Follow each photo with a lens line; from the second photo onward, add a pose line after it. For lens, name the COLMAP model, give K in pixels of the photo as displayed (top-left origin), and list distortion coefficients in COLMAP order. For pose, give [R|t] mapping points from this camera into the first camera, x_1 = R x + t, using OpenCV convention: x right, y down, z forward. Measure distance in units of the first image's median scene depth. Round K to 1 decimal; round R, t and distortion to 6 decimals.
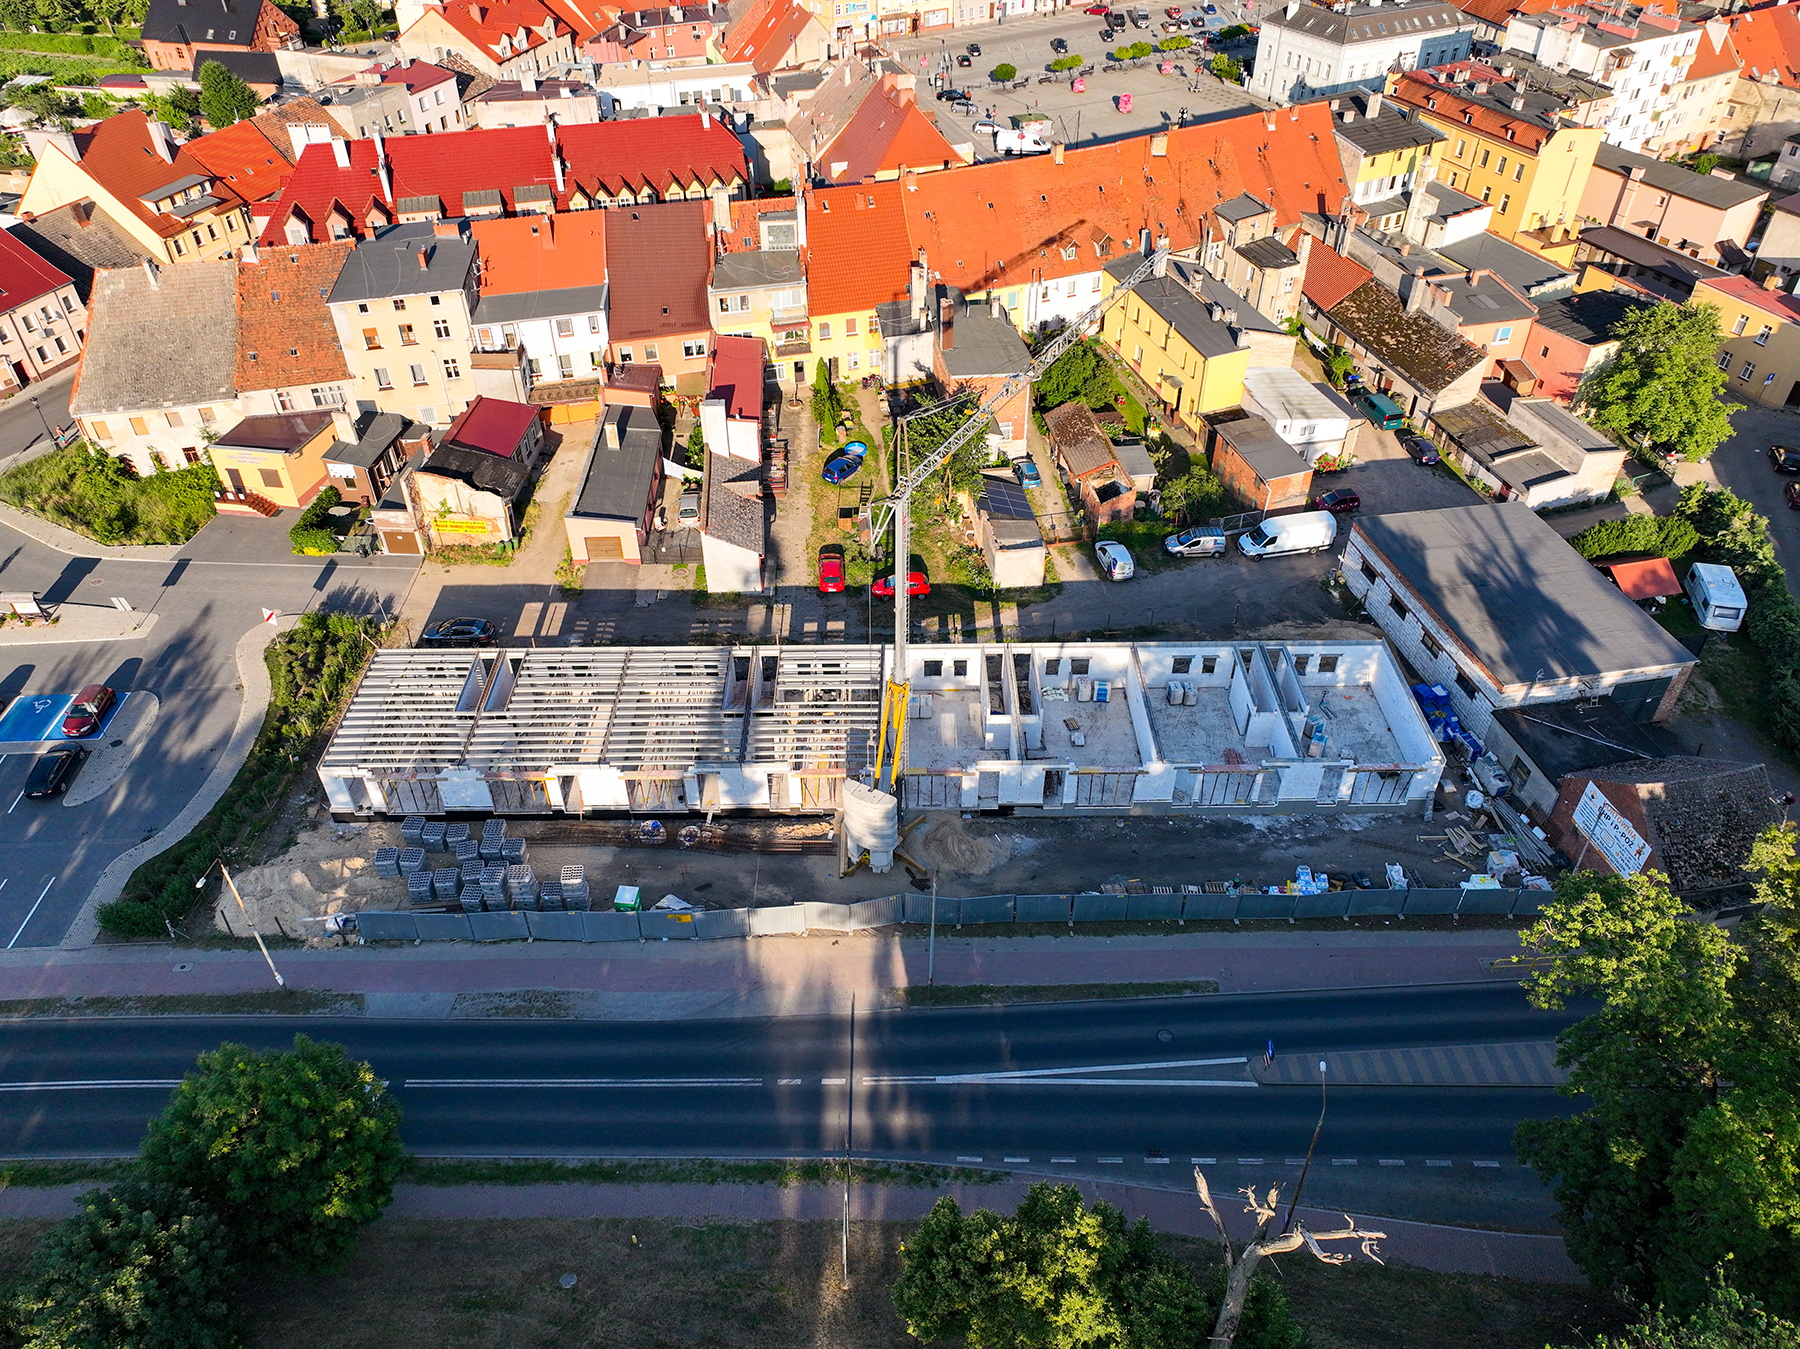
lens RADIAL K [[1248.2, 0, 900.0], [0, 1248.2, 674.5], [0, 0, 1]] dist [-0.001975, 0.010856]
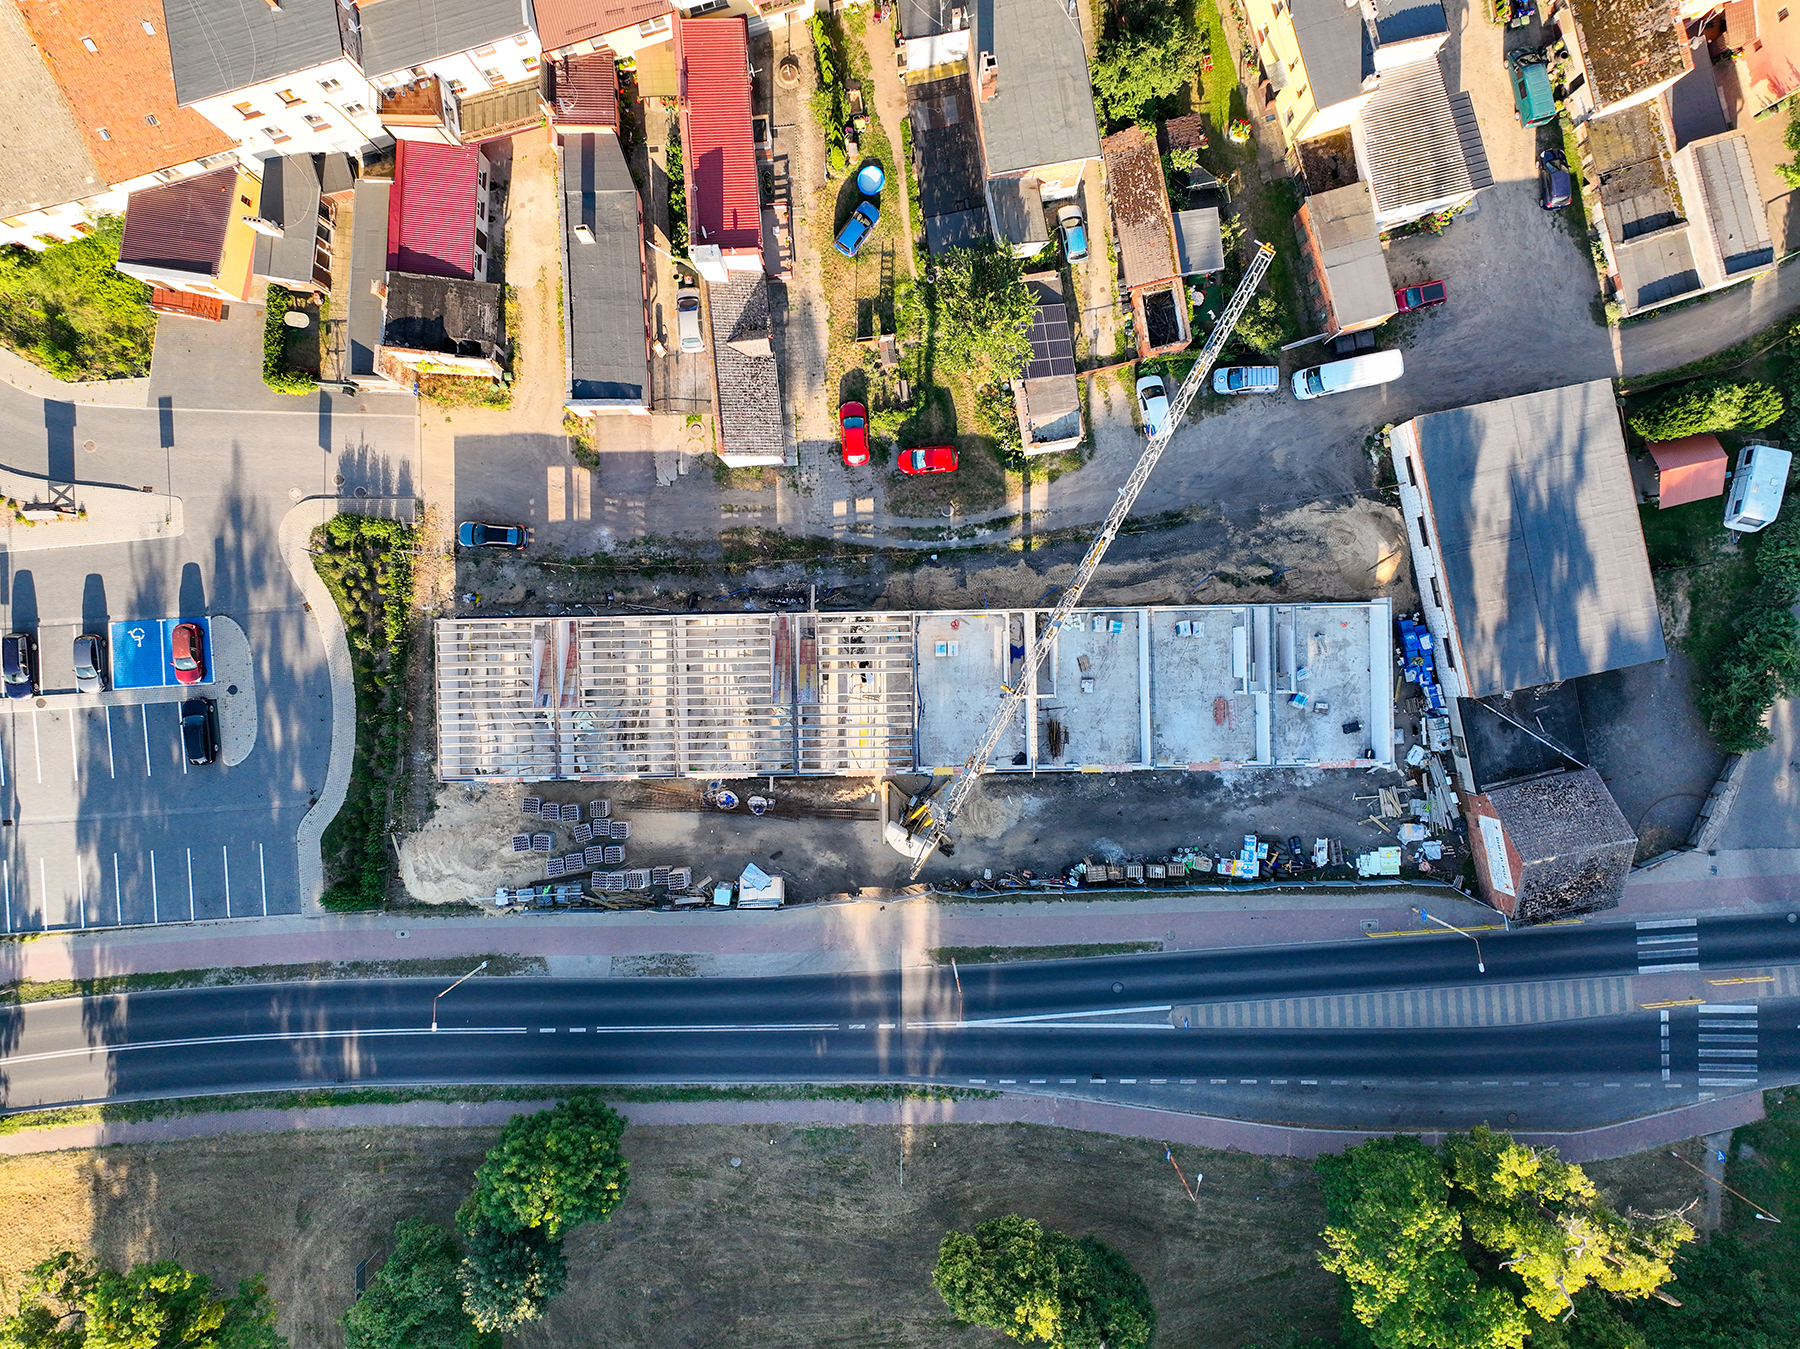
lens RADIAL K [[1248.2, 0, 900.0], [0, 1248.2, 674.5], [0, 0, 1]] dist [-0.001975, 0.010856]
pose [[0.999951, -0.009333, -0.003224, -0.024645], [0.008397, 0.631983, 0.774937, -0.907658], [-0.005195, -0.774926, 0.632031, 0.328521]]
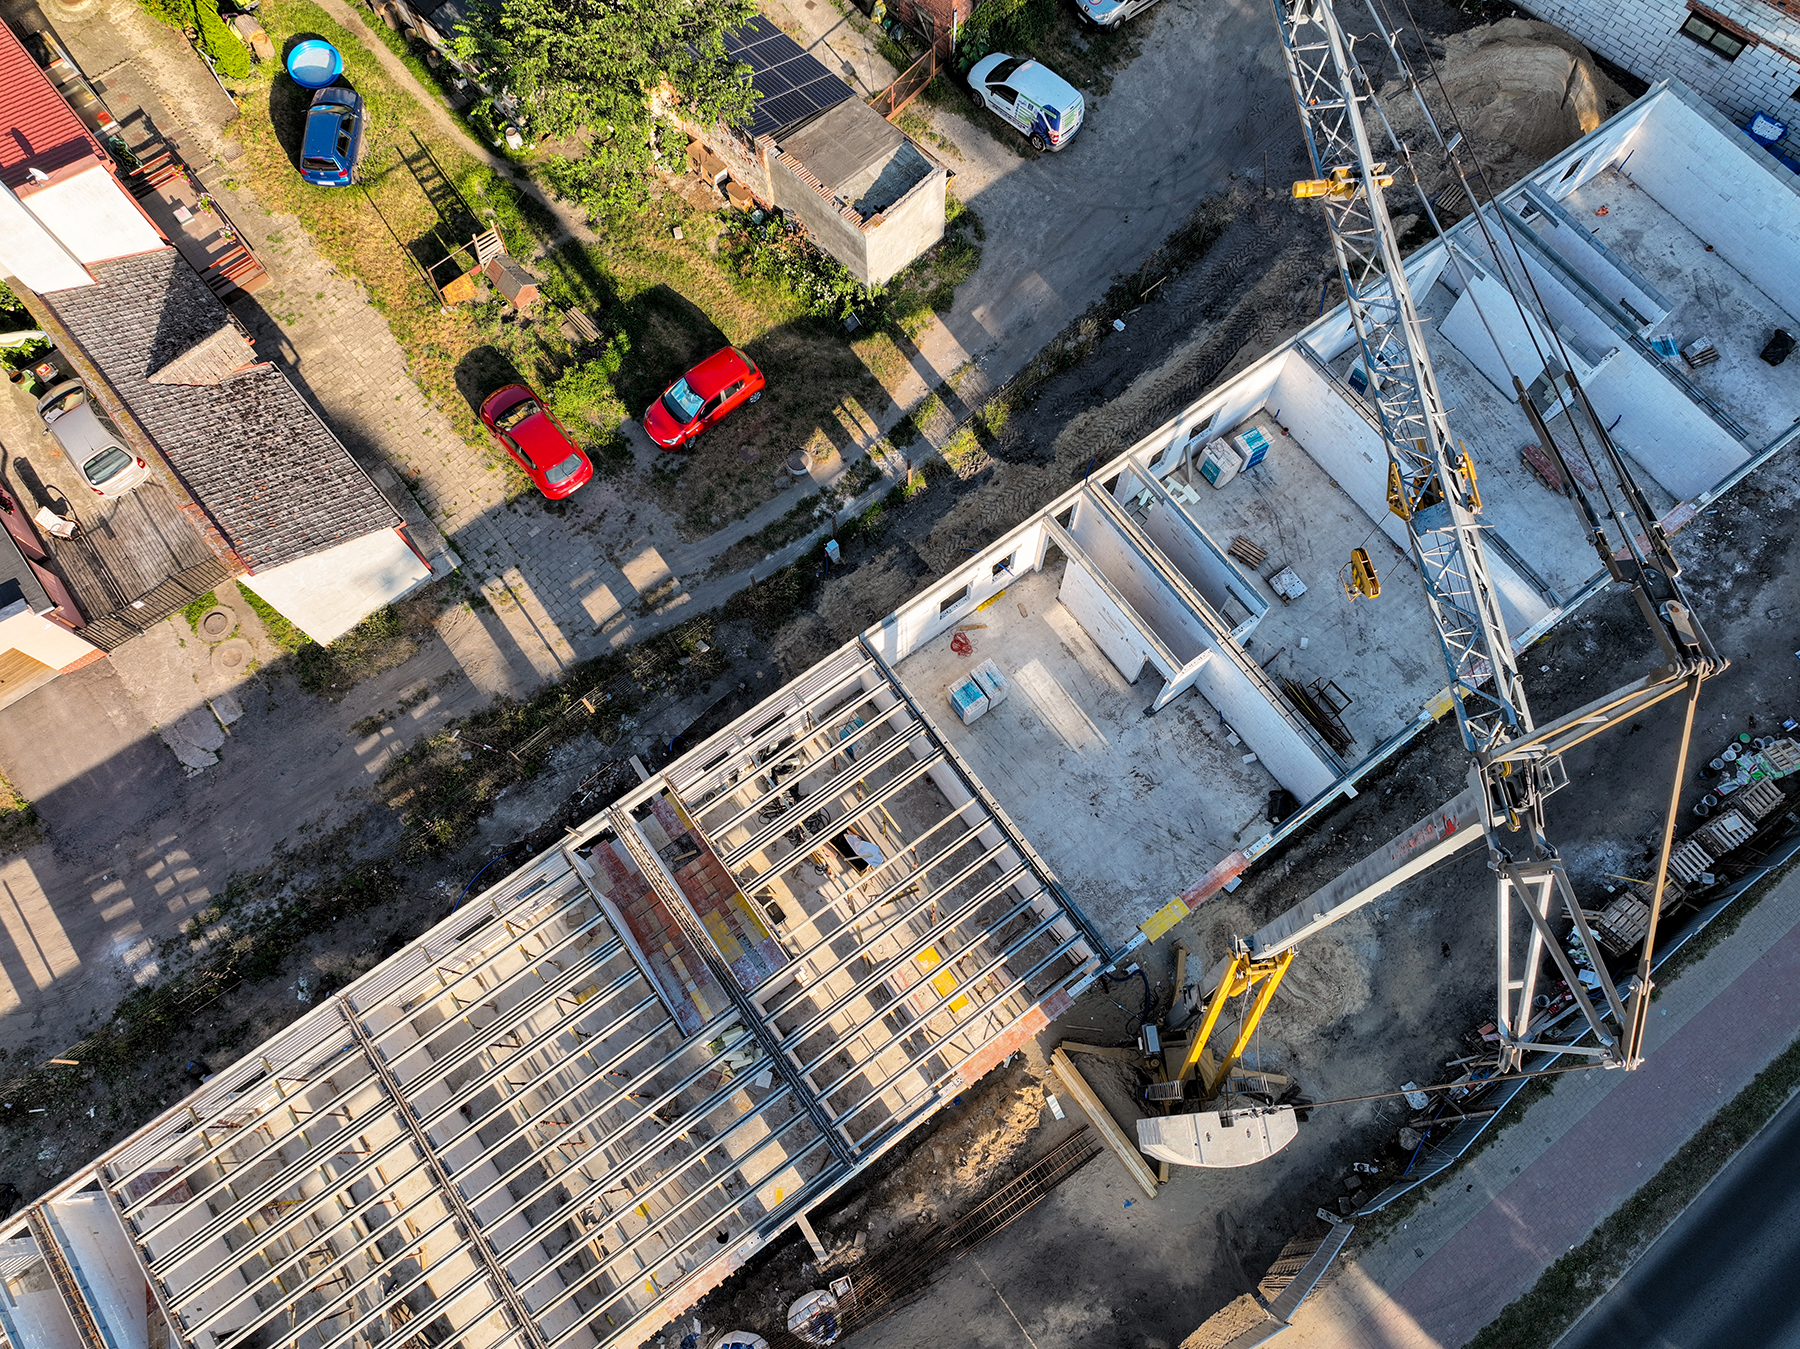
lens RADIAL K [[1248.2, 0, 900.0], [0, 1248.2, 674.5], [0, 0, 1]] dist [-0.001975, 0.010856]
pose [[0.810307, -0.555104, 0.187783, -0.102097], [0.377724, 0.739755, 0.556855, -0.277874], [-0.448026, -0.380293, 0.809104, 0.722435]]
